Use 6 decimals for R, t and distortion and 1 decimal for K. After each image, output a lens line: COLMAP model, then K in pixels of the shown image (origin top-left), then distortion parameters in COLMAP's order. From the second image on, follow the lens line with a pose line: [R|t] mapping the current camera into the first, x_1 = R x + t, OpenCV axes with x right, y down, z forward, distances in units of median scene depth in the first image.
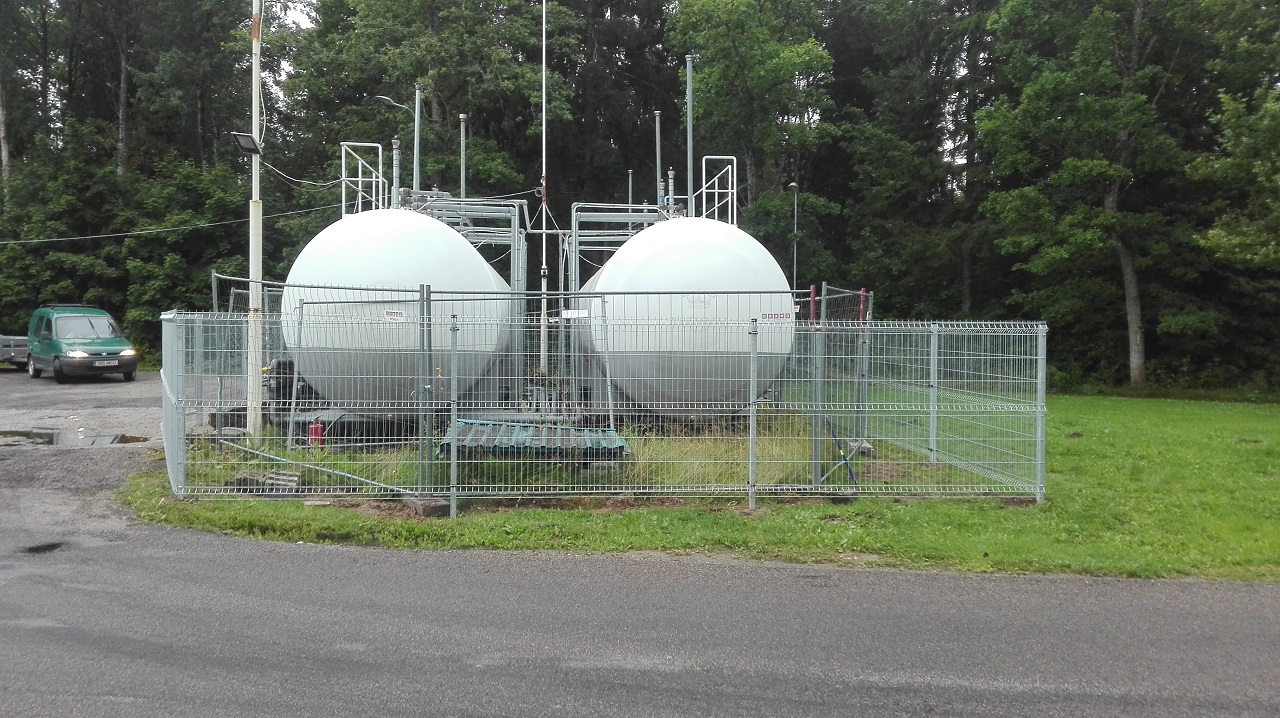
lens RADIAL K [[1088.4, 0, 640.0], [0, 1088.4, 359.0], [0, 0, 1]] dist [0.008883, 0.004057]
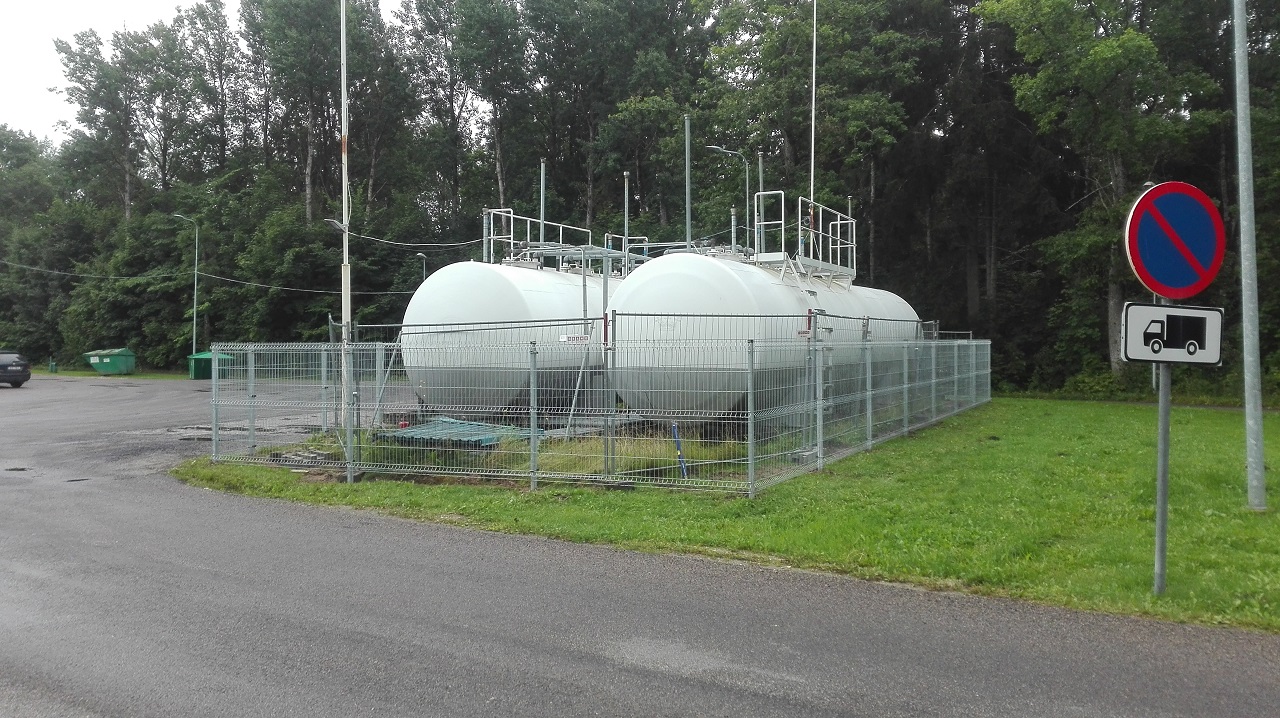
lens RADIAL K [[1088.4, 0, 640.0], [0, 1088.4, 359.0], [0, 0, 1]] dist [0.008883, 0.004057]
pose [[0.842314, -0.010800, -0.538879, 0.612636], [0.003621, 0.999890, -0.014380, 0.000875], [0.538976, 0.010161, 0.842260, -0.010275]]
